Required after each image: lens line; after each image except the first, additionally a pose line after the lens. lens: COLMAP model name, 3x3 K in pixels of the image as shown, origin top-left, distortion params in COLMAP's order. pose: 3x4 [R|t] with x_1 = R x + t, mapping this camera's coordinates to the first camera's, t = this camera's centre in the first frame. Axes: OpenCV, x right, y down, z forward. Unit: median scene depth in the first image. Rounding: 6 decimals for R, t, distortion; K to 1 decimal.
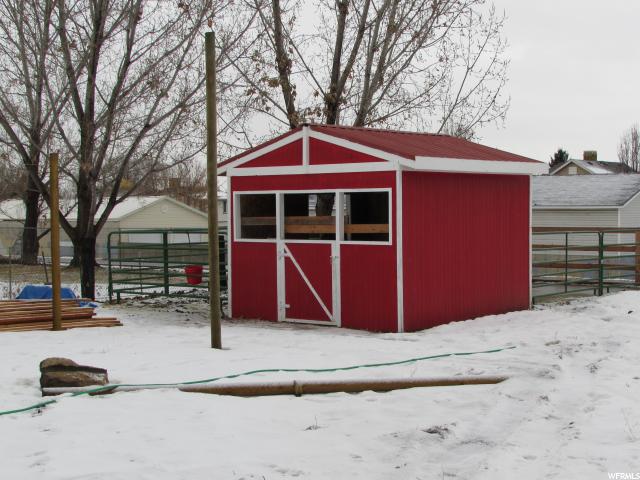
lens RADIAL K [[1217.8, 0, 320.0], [0, 1217.8, 240.0], [0, 0, 1]] dist [-0.057028, -0.141504]
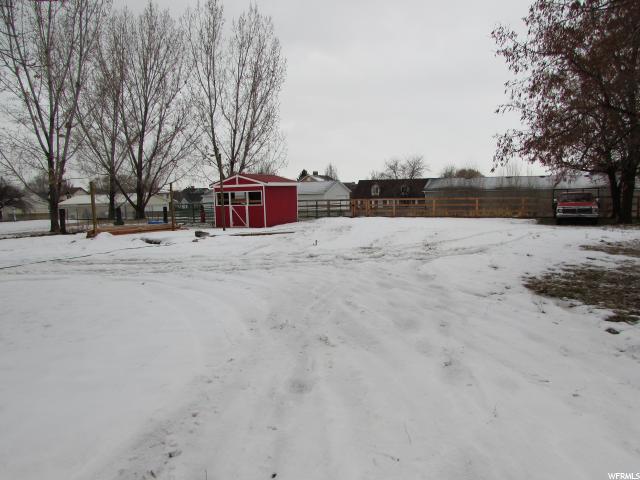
lens RADIAL K [[468.9, 0, 320.0], [0, 468.9, 240.0], [0, 0, 1]] dist [-0.000175, 0.000773]
pose [[0.973953, -0.043682, 0.222505, -0.082929], [0.027862, 0.996887, 0.073752, 0.007490], [-0.225034, -0.065632, 0.972138, -0.414824]]
